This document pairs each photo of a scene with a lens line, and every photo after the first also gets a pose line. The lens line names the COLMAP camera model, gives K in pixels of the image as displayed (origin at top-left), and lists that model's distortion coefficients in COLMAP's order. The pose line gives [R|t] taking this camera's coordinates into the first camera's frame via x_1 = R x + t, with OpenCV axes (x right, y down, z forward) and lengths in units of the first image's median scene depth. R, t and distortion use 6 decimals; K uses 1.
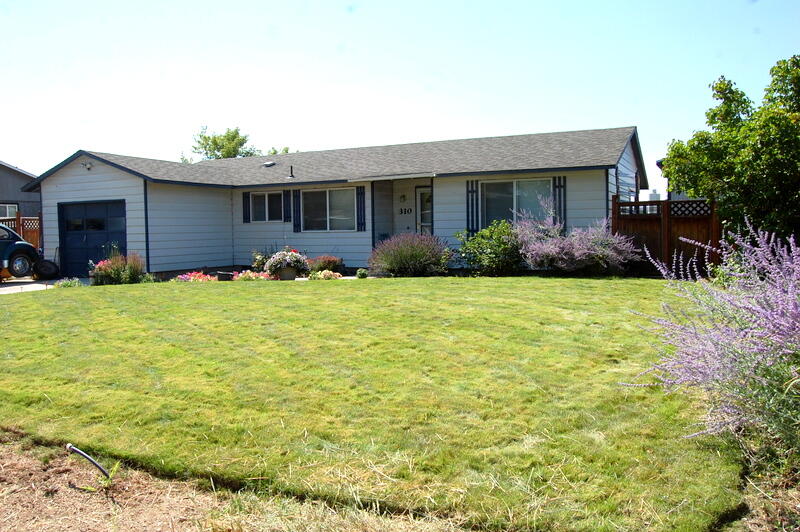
lens RADIAL K [[627.7, 0, 400.0], [0, 627.7, 266.0], [0, 0, 1]] dist [-0.113622, 0.057191]
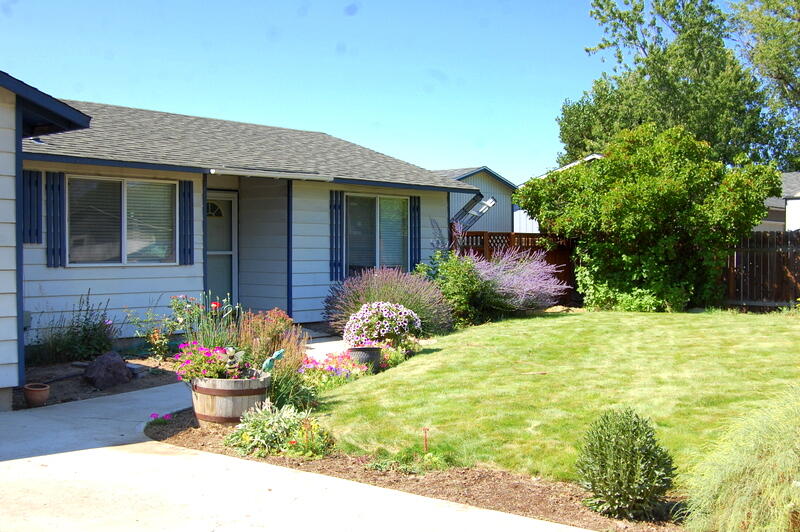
lens RADIAL K [[963.3, 0, 400.0], [0, 963.3, 266.0], [0, 0, 1]] dist [-0.118869, 0.000164]
pose [[0.236943, 0.001625, 0.971522, -0.832450], [0.053459, 0.998462, -0.014708, -0.034022], [-0.970052, 0.055422, 0.236492, 0.651993]]
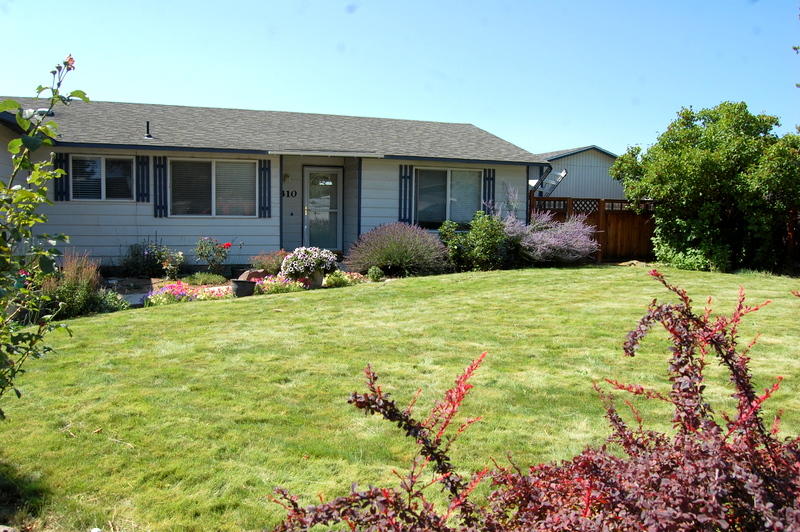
lens RADIAL K [[627.7, 0, 400.0], [0, 627.7, 266.0], [0, 0, 1]] dist [-0.113622, 0.057191]
pose [[0.693196, -0.035204, 0.719889, -0.521538], [0.015992, 0.999312, 0.033470, -0.019268], [-0.720572, -0.011689, 0.693282, 0.350843]]
